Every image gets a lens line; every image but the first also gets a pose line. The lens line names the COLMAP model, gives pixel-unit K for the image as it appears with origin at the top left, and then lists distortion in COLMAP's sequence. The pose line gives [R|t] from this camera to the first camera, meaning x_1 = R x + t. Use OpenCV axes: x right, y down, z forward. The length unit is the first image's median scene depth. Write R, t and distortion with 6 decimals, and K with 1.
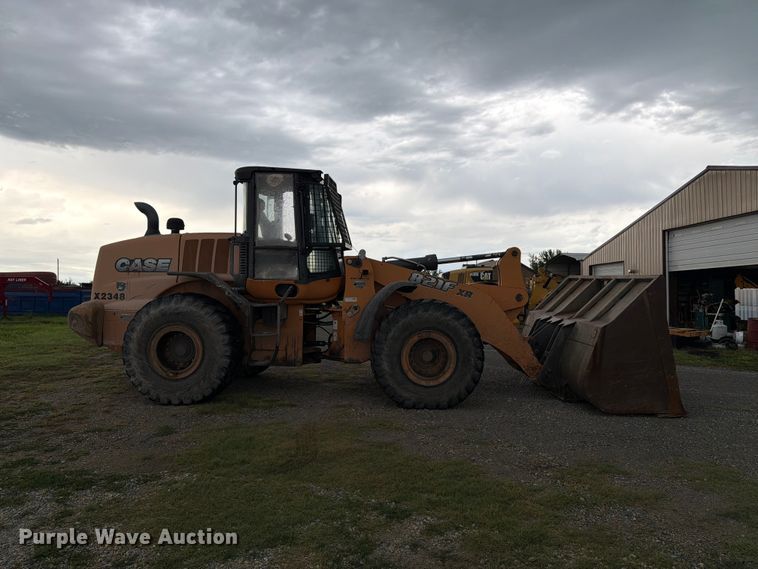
lens RADIAL K [[529.1, 0, 379.1], [0, 529.1, 282.7], [0, 0, 1]] dist [0.108482, -0.143559]
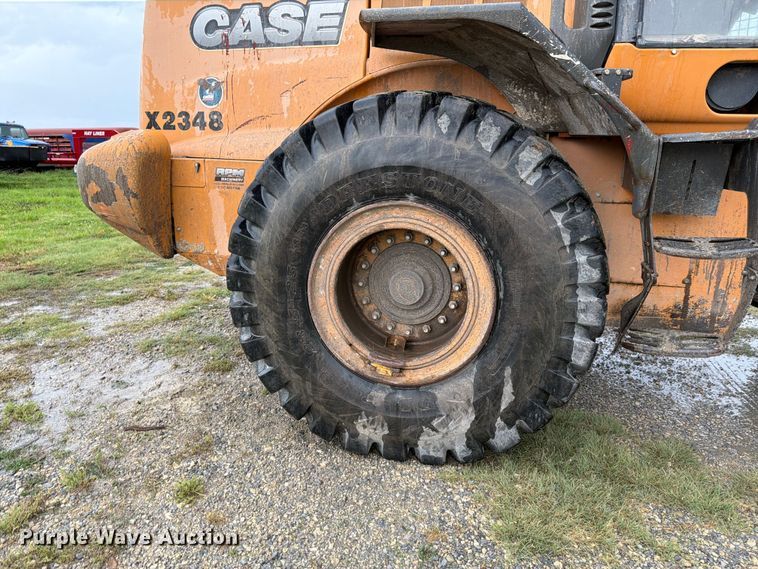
lens RADIAL K [[533.6, 0, 377.9], [0, 533.6, 281.8], [0, 0, 1]] dist [0.109240, -0.201573]
pose [[0.988195, 0.038391, -0.148316, -0.310782], [-0.002805, 0.972466, 0.233028, 0.045546], [0.153178, -0.229861, 0.961093, 0.640940]]
